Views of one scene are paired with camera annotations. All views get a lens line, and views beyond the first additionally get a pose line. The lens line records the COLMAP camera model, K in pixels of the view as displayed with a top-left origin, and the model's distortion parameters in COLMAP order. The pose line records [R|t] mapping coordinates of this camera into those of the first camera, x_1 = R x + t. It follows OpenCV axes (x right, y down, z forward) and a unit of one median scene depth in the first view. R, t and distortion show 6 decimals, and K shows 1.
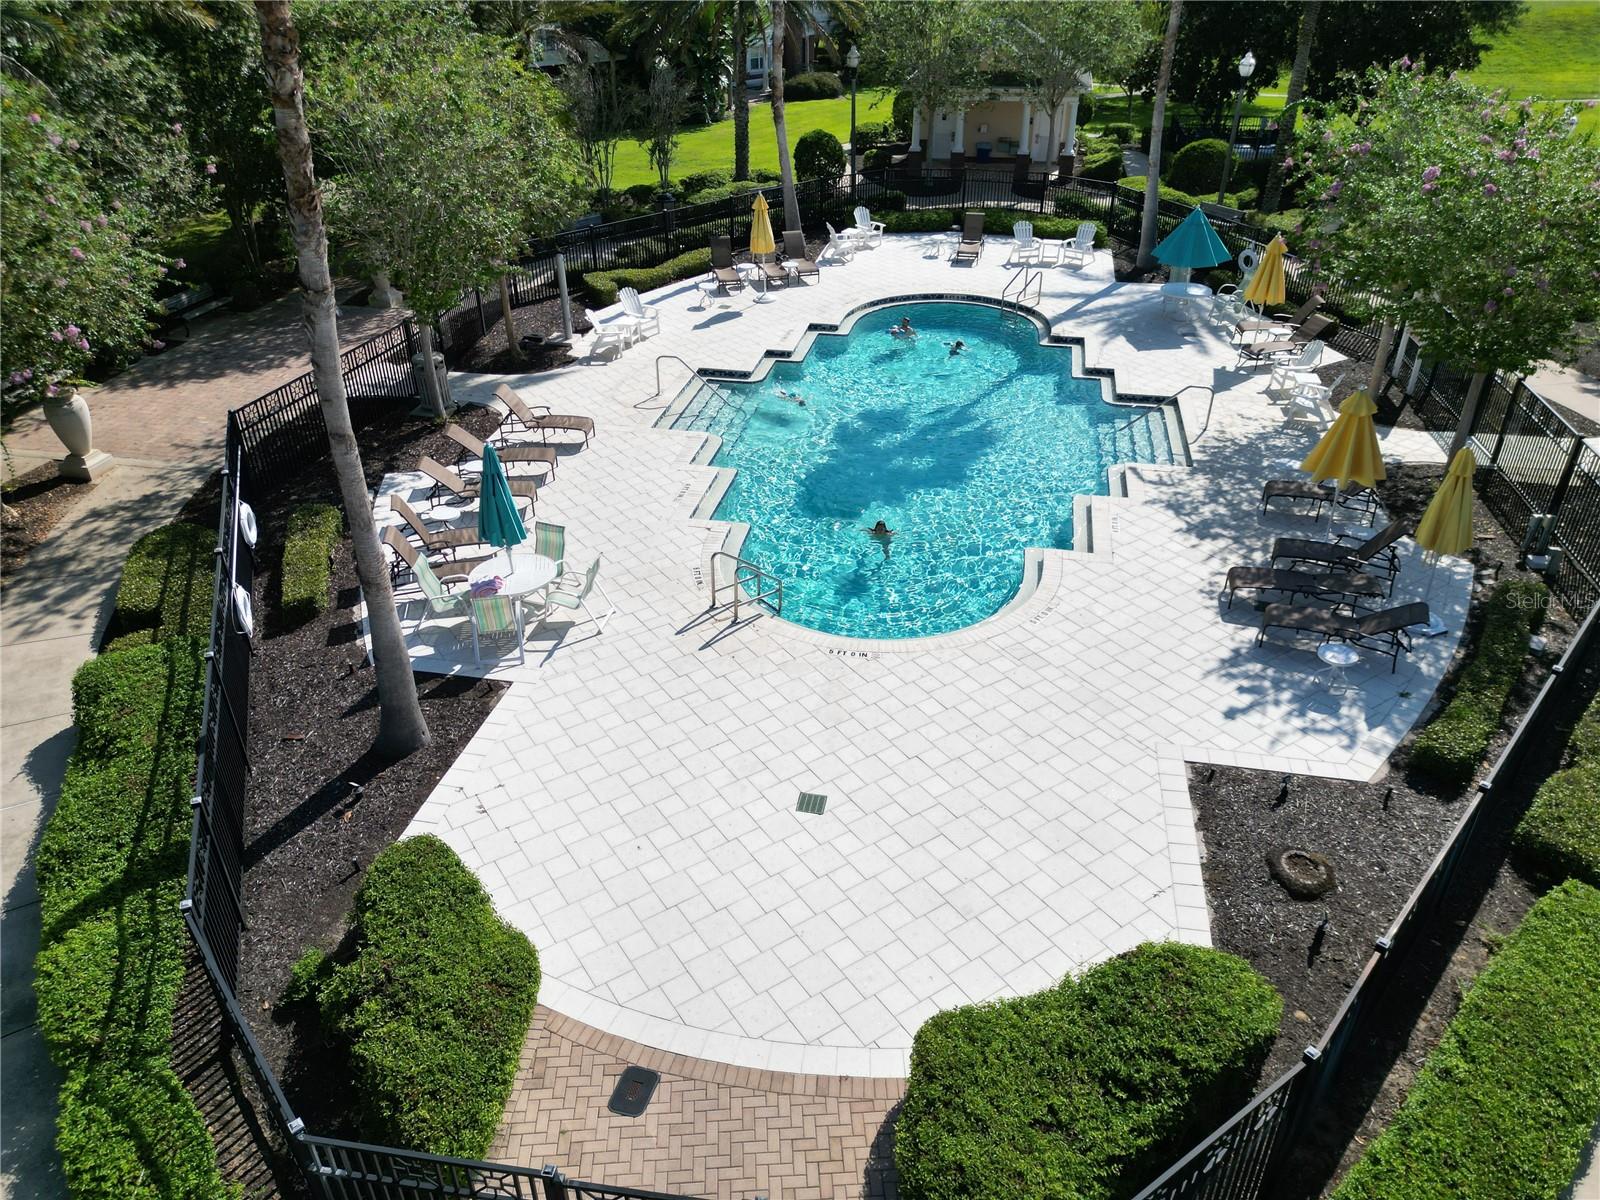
lens RADIAL K [[1104.7, 0, 810.4], [0, 1104.7, 601.4], [0, 0, 1]] dist [0.021028, -0.011228]
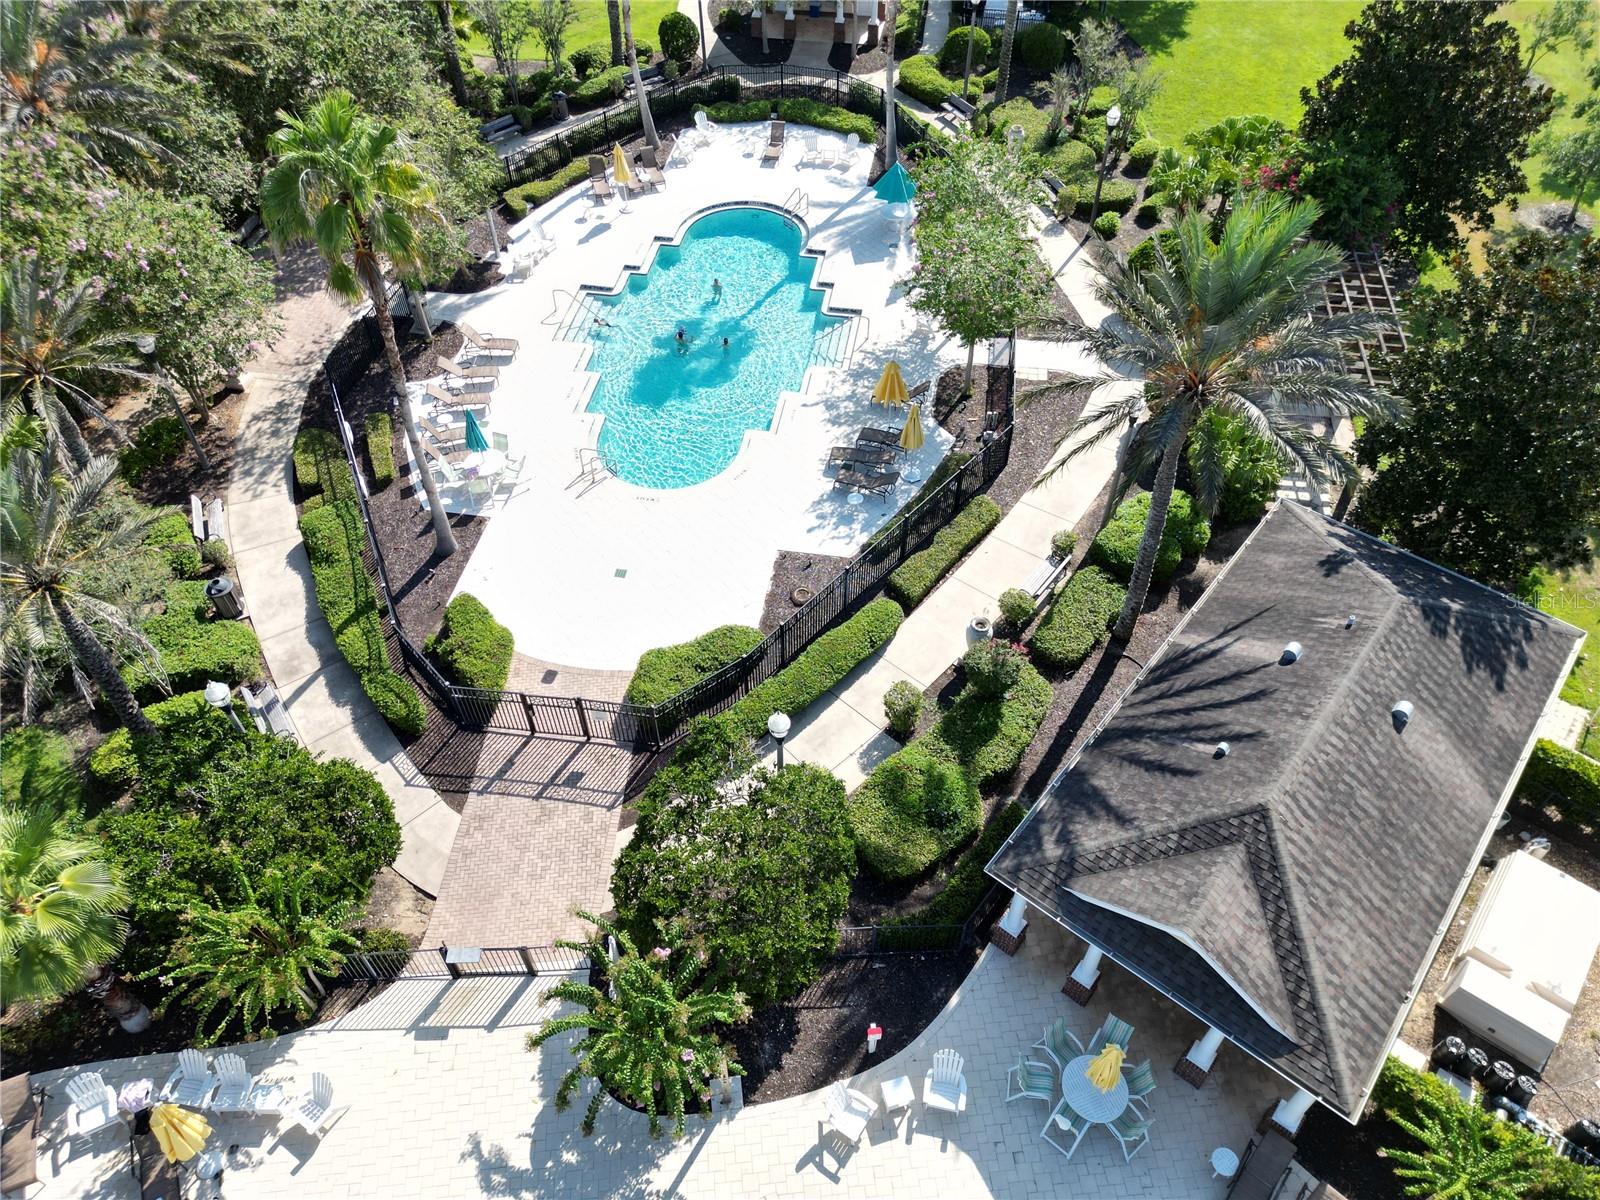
lens RADIAL K [[1104.7, 0, 796.8], [0, 1104.7, 606.9], [0, 0, 1]] dist [0.021028, -0.011228]
pose [[0.999536, -0.027909, 0.012229, 0.246786], [0.023153, 0.956549, 0.290652, -0.305822], [-0.019809, -0.290234, 0.956751, -0.938126]]
